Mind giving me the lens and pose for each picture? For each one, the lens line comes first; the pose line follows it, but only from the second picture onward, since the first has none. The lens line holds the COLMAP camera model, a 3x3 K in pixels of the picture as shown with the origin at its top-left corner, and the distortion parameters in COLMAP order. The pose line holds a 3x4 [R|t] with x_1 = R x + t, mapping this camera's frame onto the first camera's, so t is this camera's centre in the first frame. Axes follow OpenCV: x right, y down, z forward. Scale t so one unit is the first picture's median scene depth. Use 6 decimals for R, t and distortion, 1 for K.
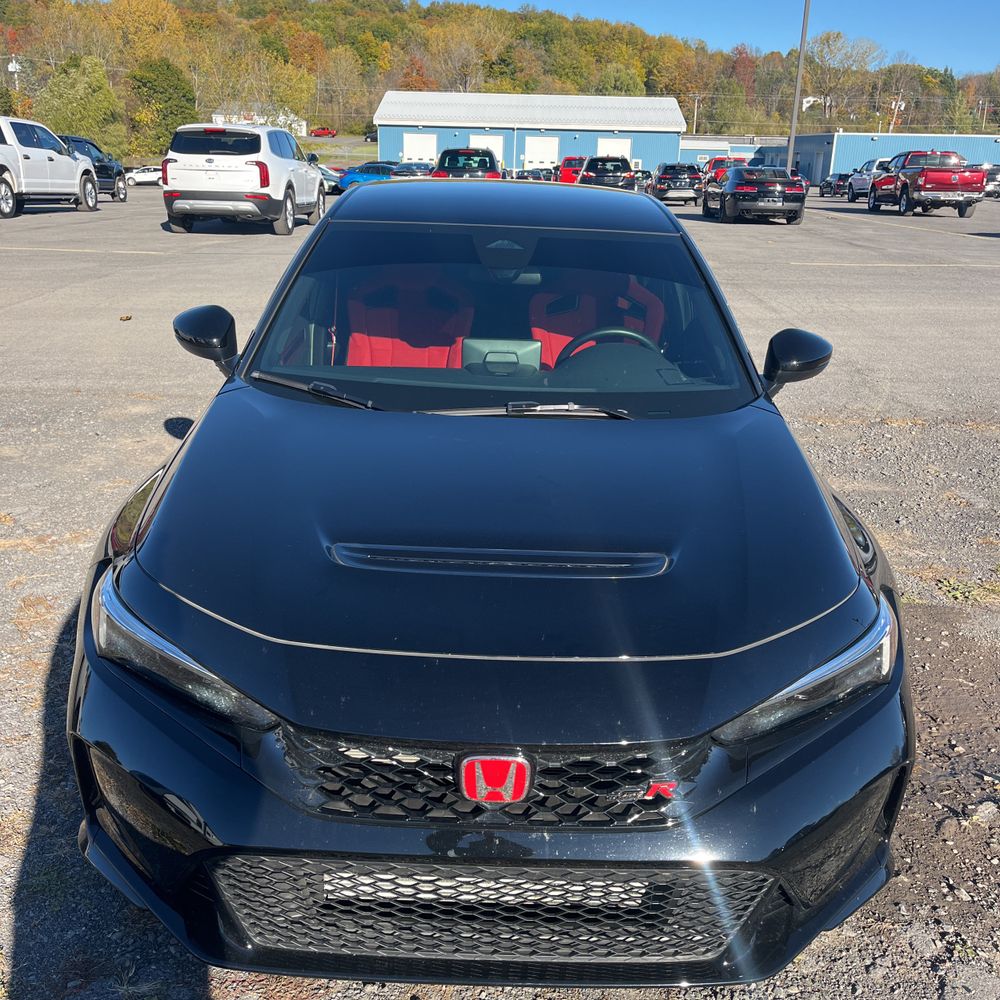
lens RADIAL K [[1013.8, 0, 503.2], [0, 1013.8, 497.8], [0, 0, 1]] dist [0.025546, 0.000000]
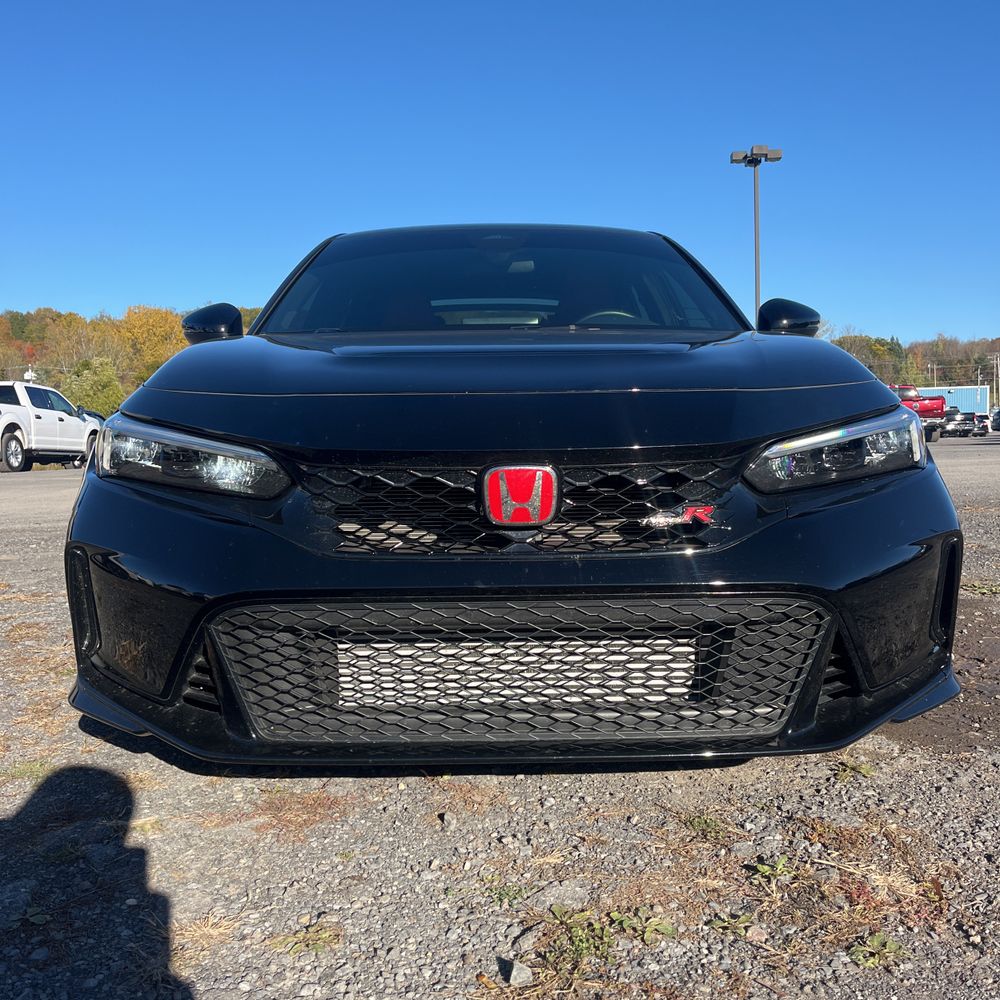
lens RADIAL K [[1013.8, 0, 496.8], [0, 1013.8, 498.4], [0, 0, 1]] dist [0.025546, 0.000000]
pose [[0.998649, -0.051599, 0.006186, -0.019826], [0.051404, 0.963289, -0.263498, 0.289721], [0.007637, 0.263460, 0.964640, 0.050856]]
